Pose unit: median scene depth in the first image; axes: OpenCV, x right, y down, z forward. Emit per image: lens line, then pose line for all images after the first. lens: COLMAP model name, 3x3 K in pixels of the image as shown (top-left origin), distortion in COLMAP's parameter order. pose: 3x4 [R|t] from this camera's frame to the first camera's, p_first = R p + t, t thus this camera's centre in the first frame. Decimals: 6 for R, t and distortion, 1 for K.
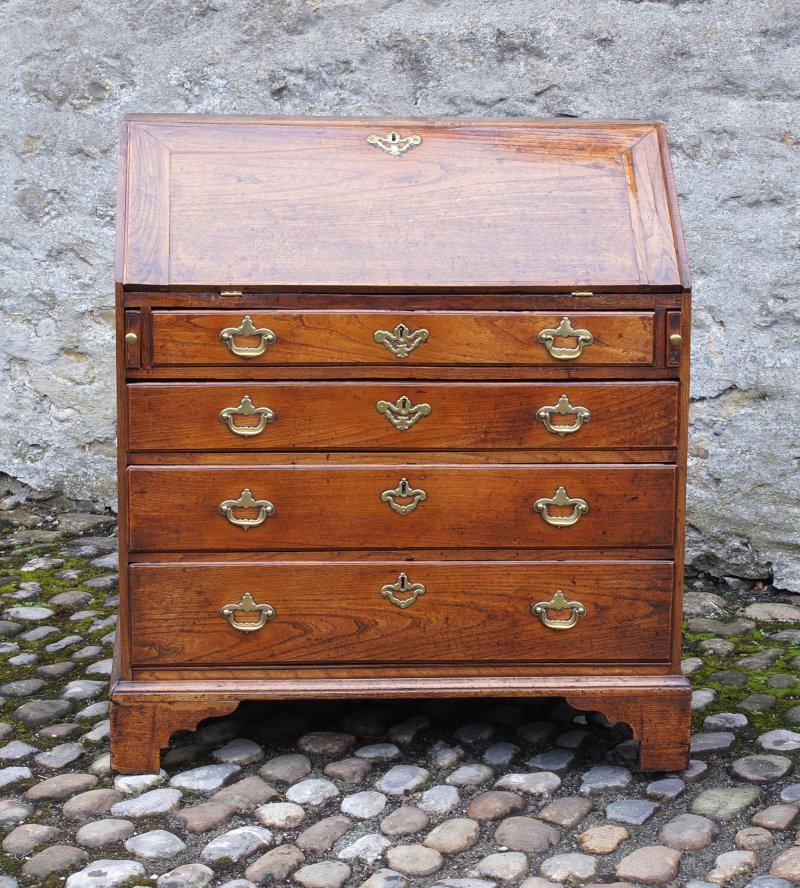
lens RADIAL K [[2394.2, 0, 402.3], [0, 2394.2, 440.8], [0, 0, 1]] dist [0.032355, 0.000000]
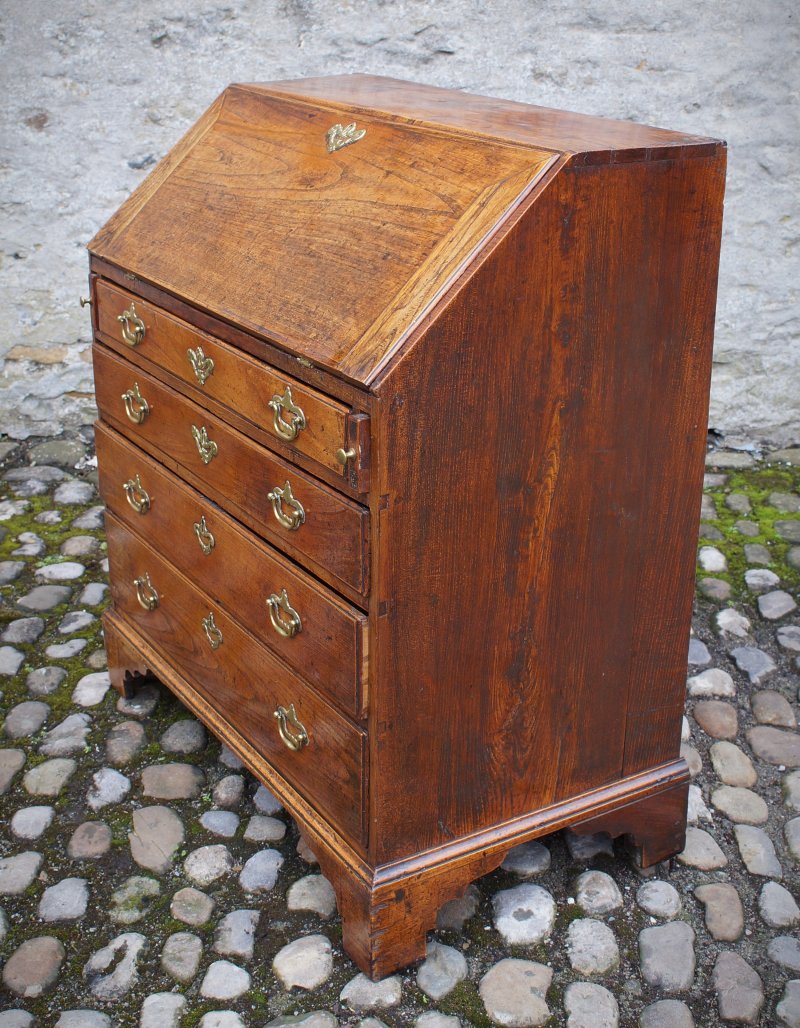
lens RADIAL K [[1516.7, 0, 402.7], [0, 1516.7, 440.6], [0, 0, 1]] dist [-0.068942, 0.000000]
pose [[0.907230, -0.146799, 0.394187, -0.258792], [0.089230, 0.982962, 0.160701, -0.071598], [-0.411061, -0.110619, 0.904871, 0.341681]]
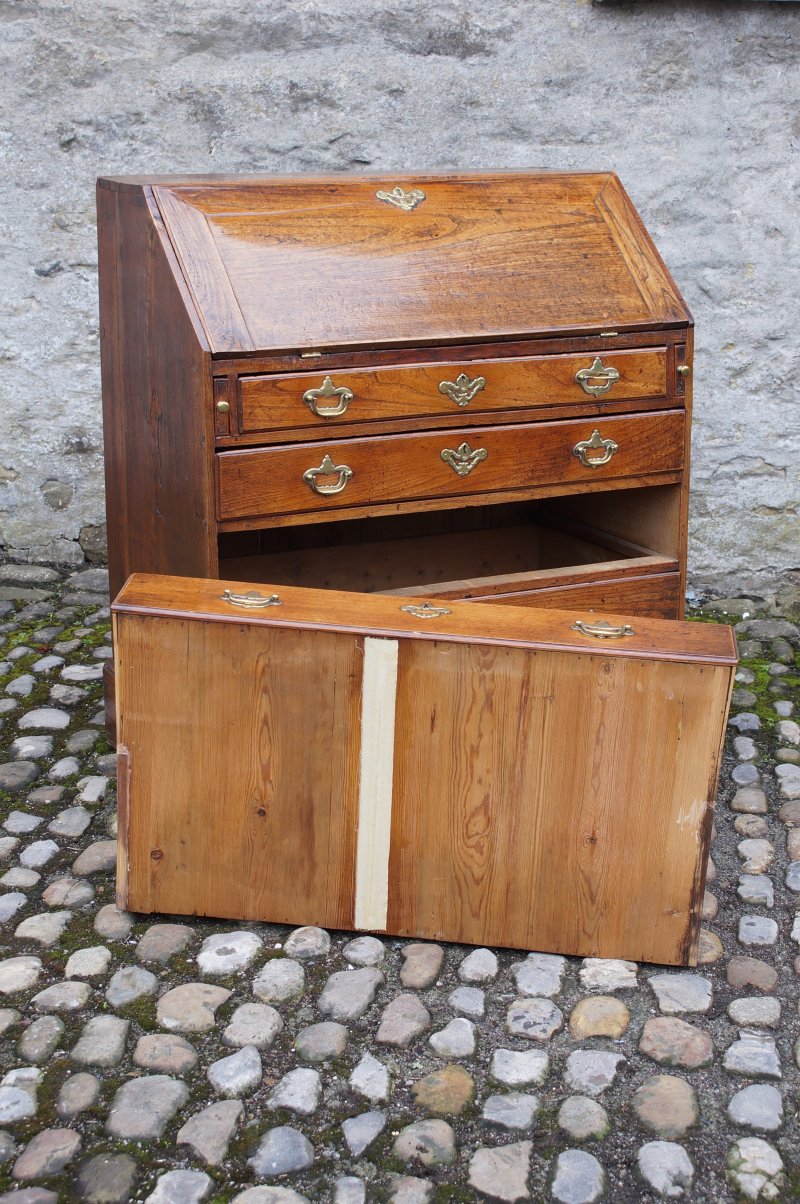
lens RADIAL K [[1944.4, 0, 396.0], [0, 1944.4, 568.7], [0, 0, 1]] dist [-0.022511, 0.000000]
pose [[0.947892, -0.086231, 0.306700, -0.201652], [0.059966, 0.993758, 0.094071, -0.034551], [-0.312898, -0.070778, 0.947146, 0.150856]]
